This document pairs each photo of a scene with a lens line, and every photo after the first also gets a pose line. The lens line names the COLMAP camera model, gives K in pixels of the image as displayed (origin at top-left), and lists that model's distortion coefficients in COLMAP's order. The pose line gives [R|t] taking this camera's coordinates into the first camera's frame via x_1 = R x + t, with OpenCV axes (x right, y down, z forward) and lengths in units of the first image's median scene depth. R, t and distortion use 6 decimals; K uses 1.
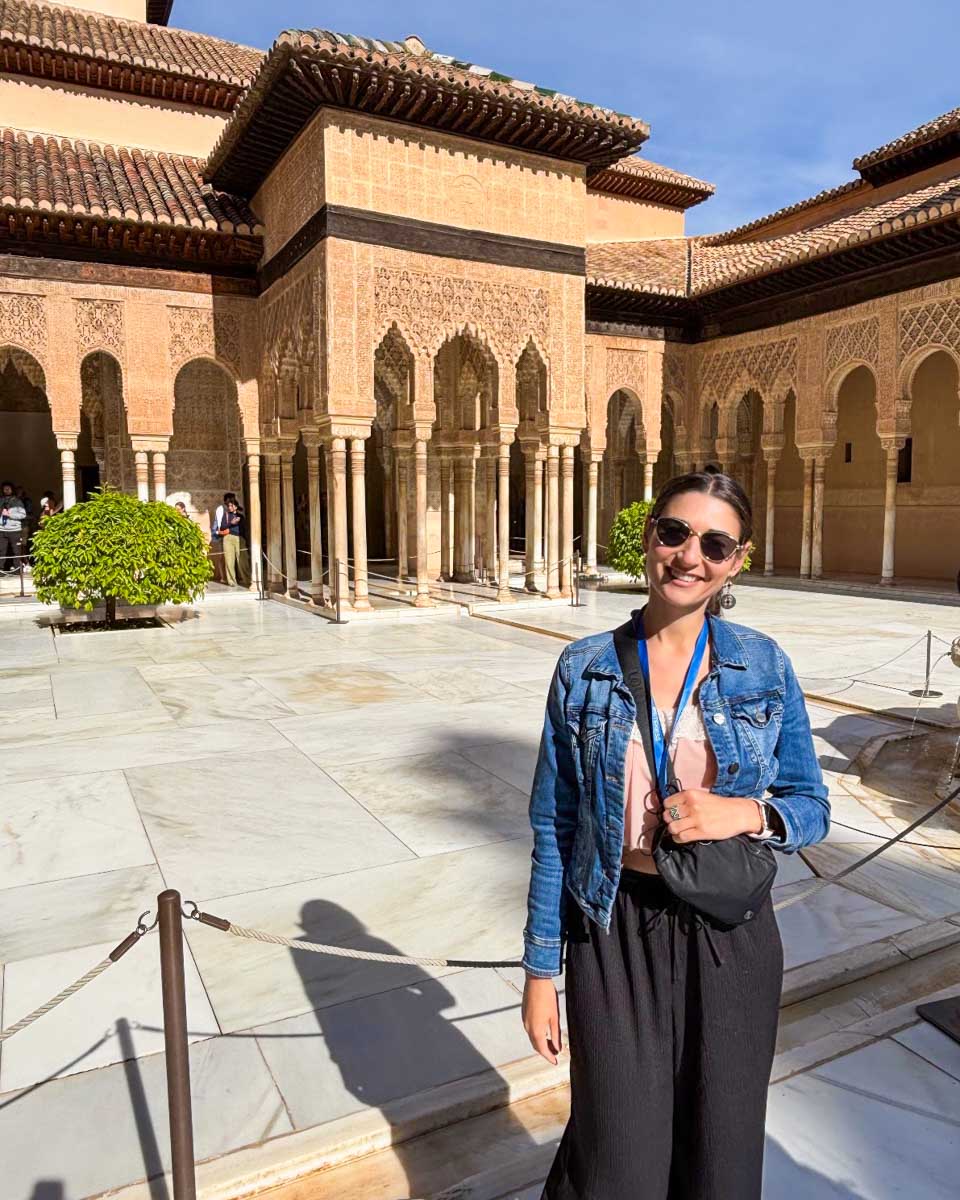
lens RADIAL K [[895.5, 0, 480.6], [0, 895.5, 600.8], [0, 0, 1]] dist [0.027740, -0.013306]
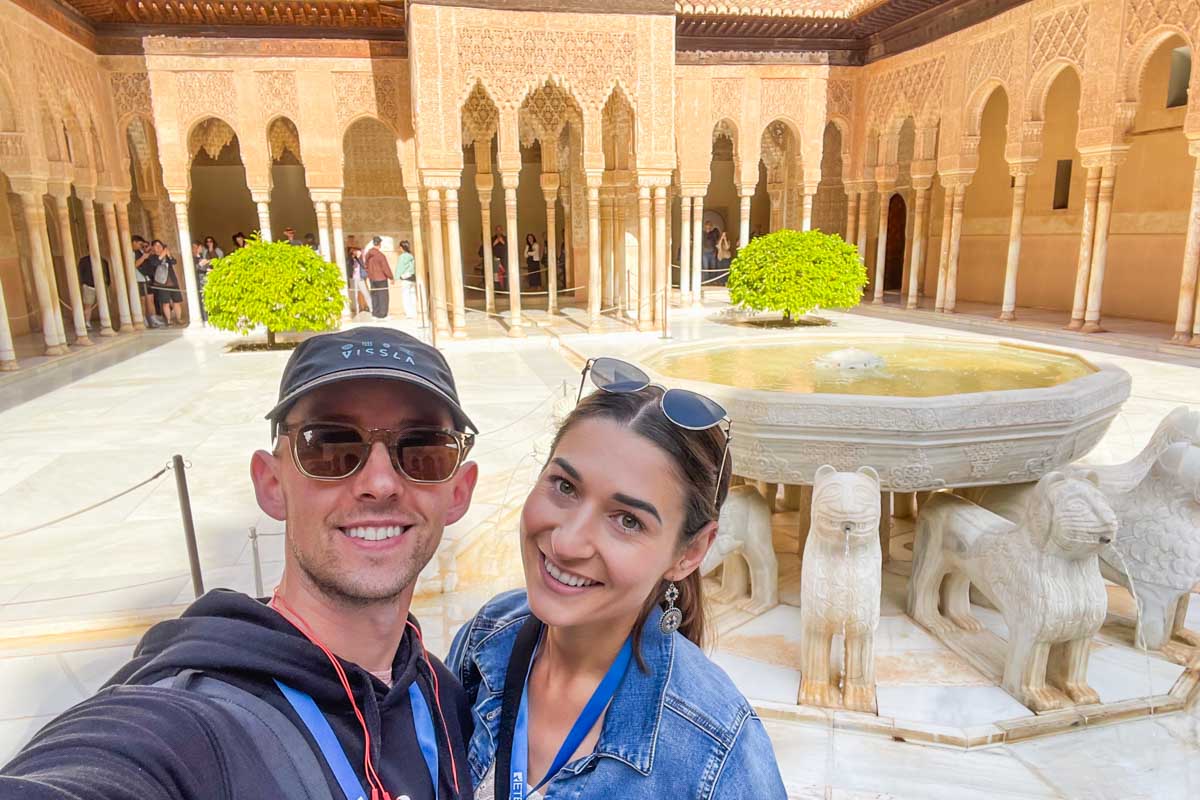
lens RADIAL K [[826.5, 0, 551.5], [0, 826.5, 444.4], [0, 0, 1]] dist [0.047658, -0.030650]
pose [[0.962351, 0.050102, -0.267152, 0.243921], [-0.011326, 0.989403, 0.144755, -0.010415], [0.271573, -0.136280, 0.952720, -0.018291]]
